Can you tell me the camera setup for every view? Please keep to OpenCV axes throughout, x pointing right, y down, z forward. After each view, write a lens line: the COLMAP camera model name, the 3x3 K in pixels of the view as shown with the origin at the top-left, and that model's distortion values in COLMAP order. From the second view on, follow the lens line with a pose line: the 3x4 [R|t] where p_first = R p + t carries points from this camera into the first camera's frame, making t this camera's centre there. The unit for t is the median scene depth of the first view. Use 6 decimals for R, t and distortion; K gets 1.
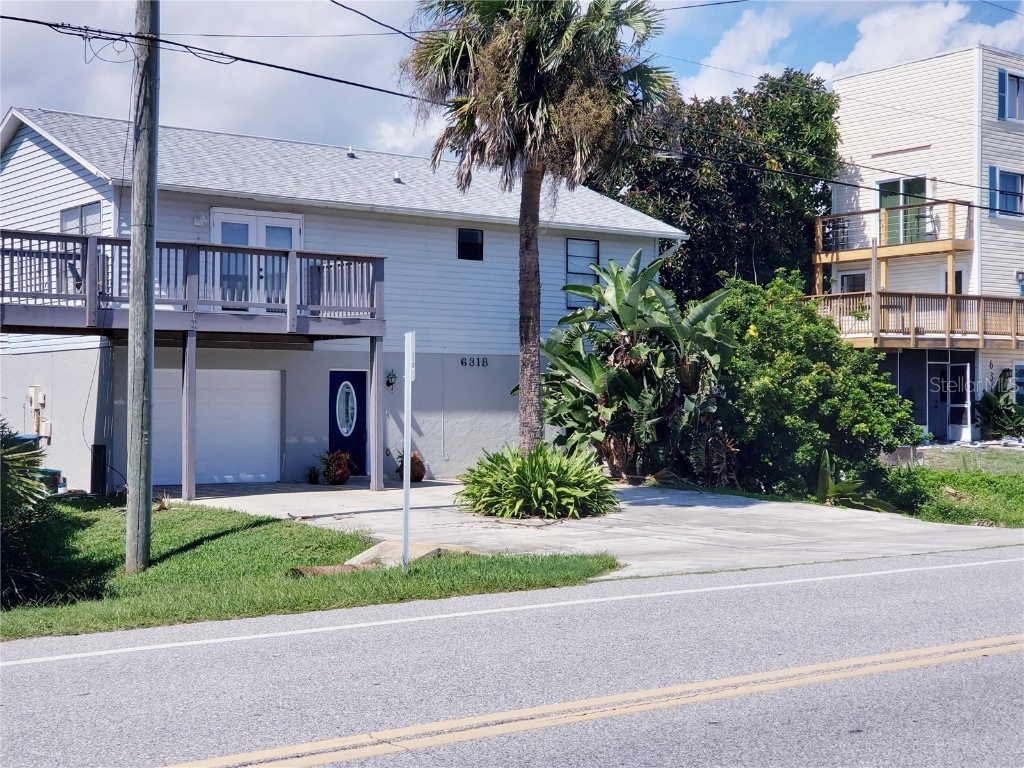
lens RADIAL K [[1515.2, 0, 512.0], [0, 1515.2, 384.0], [0, 0, 1]] dist [0.164671, -0.835774]
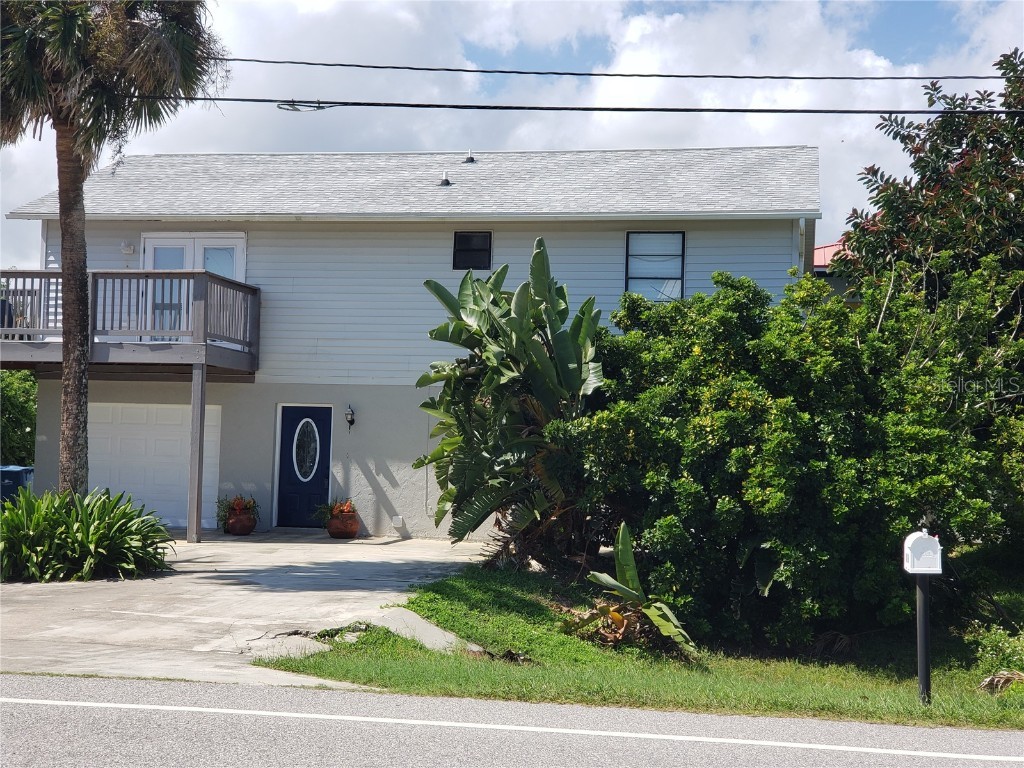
lens RADIAL K [[1515.2, 0, 512.0], [0, 1515.2, 384.0], [0, 0, 1]] dist [0.164671, -0.835774]
pose [[0.671361, -0.014949, -0.740980, 0.650701], [-0.014929, 0.999321, -0.033688, 0.006376], [0.740980, 0.033679, 0.670682, 0.532869]]
